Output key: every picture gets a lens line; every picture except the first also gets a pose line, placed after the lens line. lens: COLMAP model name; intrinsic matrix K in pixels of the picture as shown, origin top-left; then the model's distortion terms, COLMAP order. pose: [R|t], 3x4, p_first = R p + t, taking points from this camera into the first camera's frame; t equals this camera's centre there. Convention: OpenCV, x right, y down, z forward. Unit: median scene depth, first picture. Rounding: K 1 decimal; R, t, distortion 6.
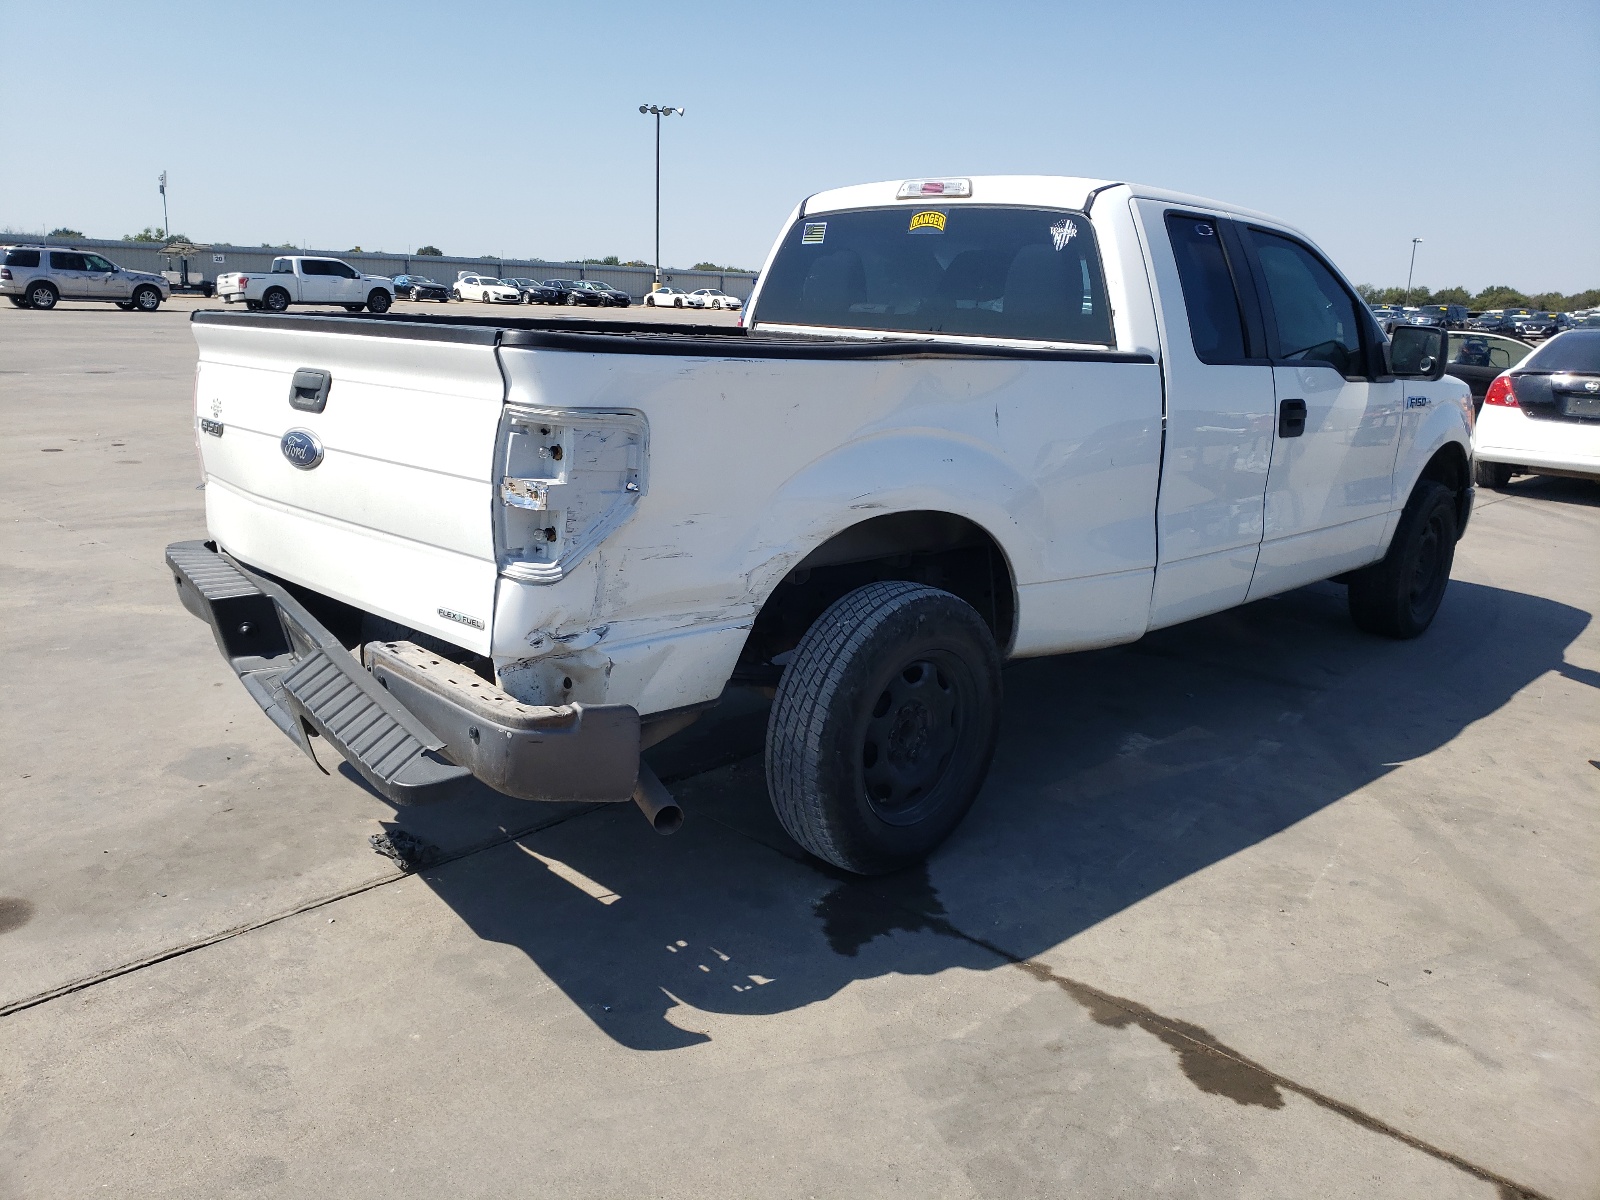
lens RADIAL K [[1262.3, 0, 793.3], [0, 1262.3, 599.0], [0, 0, 1]] dist [0.004550, 0.002379]
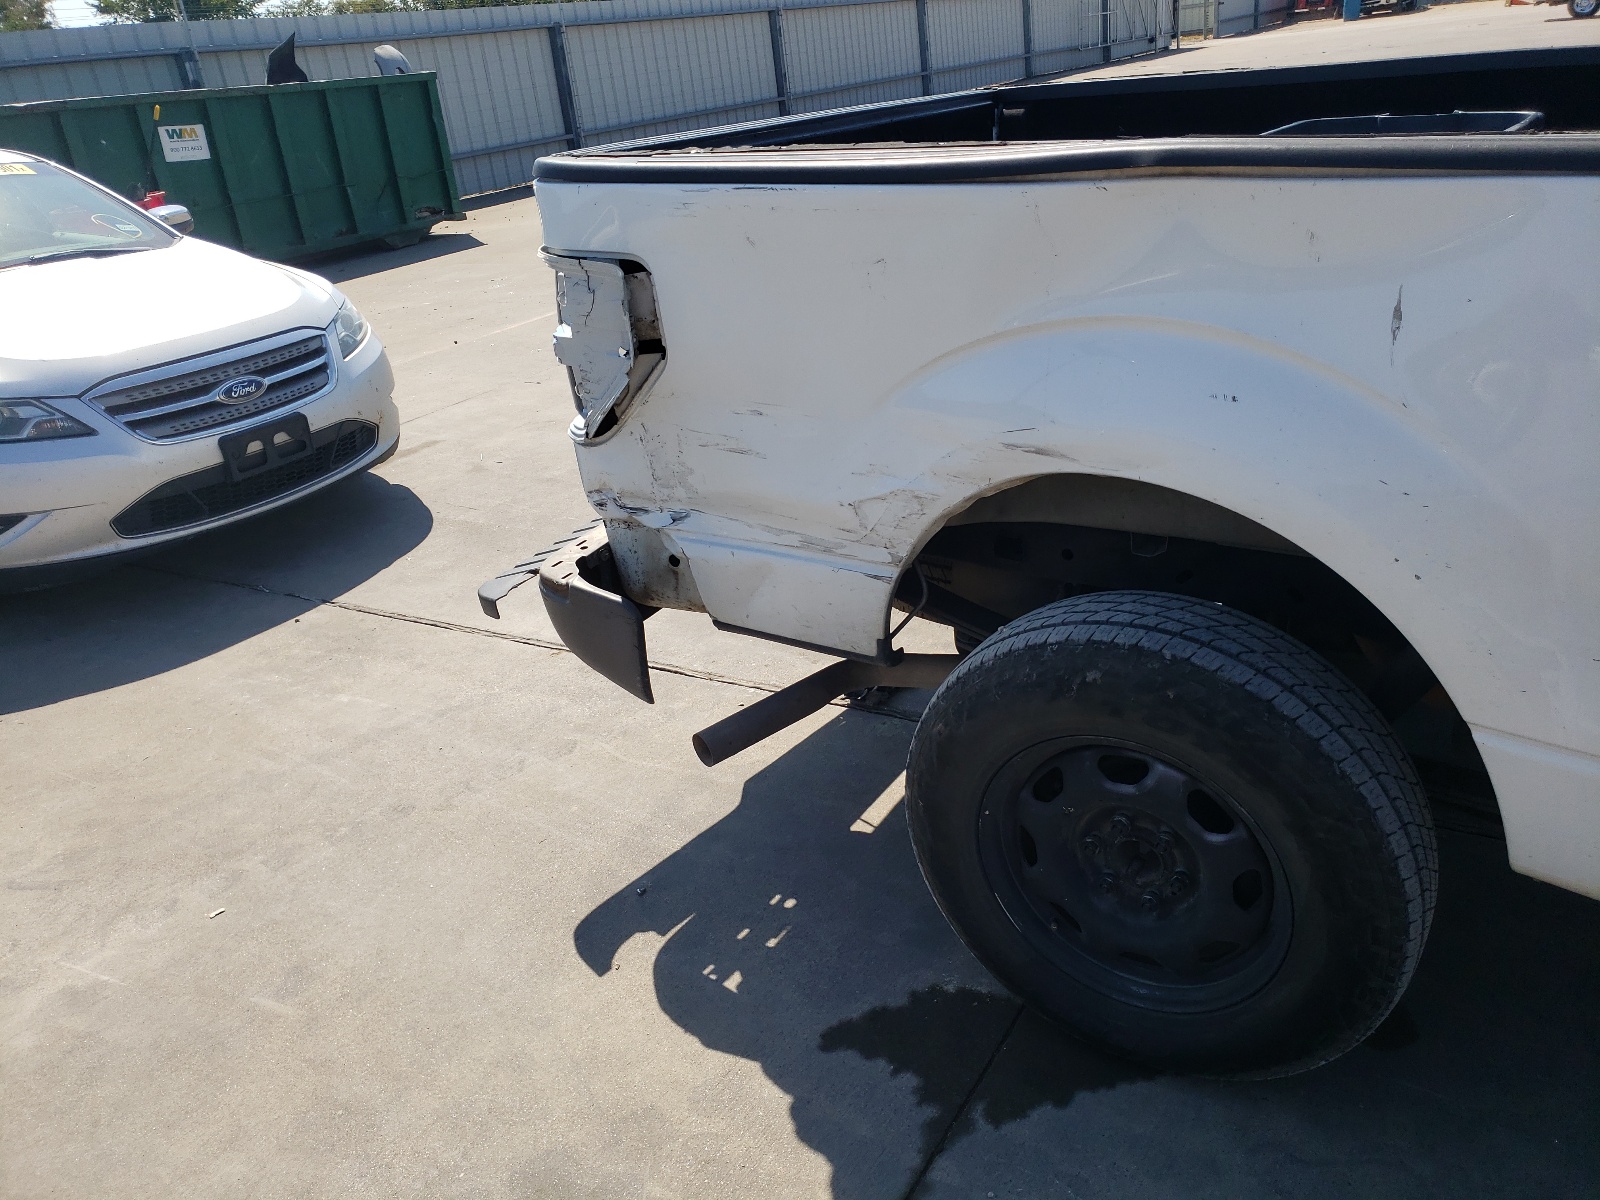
lens RADIAL K [[1218.7, 0, 799.0], [0, 1218.7, 649.8], [0, 0, 1]] dist [0.003916, 0.000613]
pose [[0.207745, 0.388066, -0.897912, 0.541592], [-0.128075, 0.920828, 0.368338, -0.173485], [0.969762, 0.038480, 0.240999, 0.744308]]
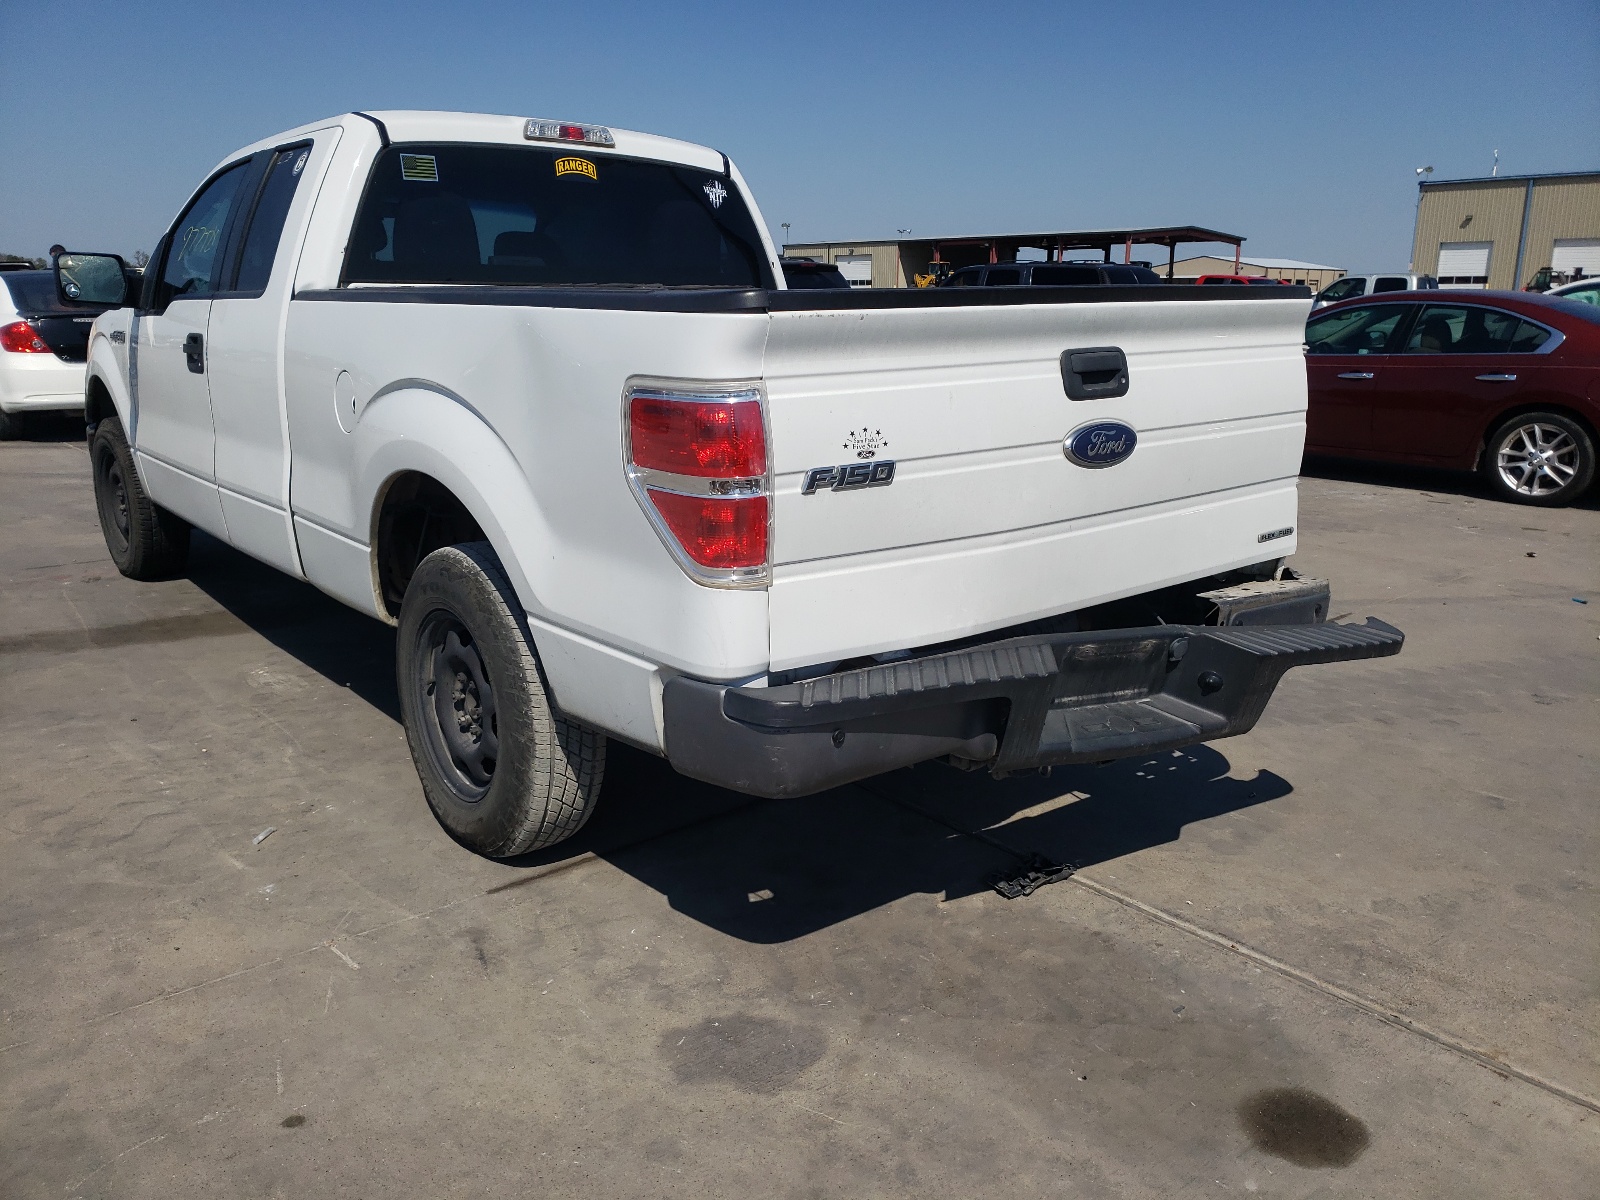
lens RADIAL K [[1262.3, 0, 793.3], [0, 1262.3, 599.0], [0, 0, 1]] dist [0.004550, 0.002379]
pose [[0.082266, -0.271774, 0.958839, -1.190573], [0.220694, 0.943181, 0.248401, -0.262907], [-0.971867, 0.191175, 0.137571, 1.049573]]
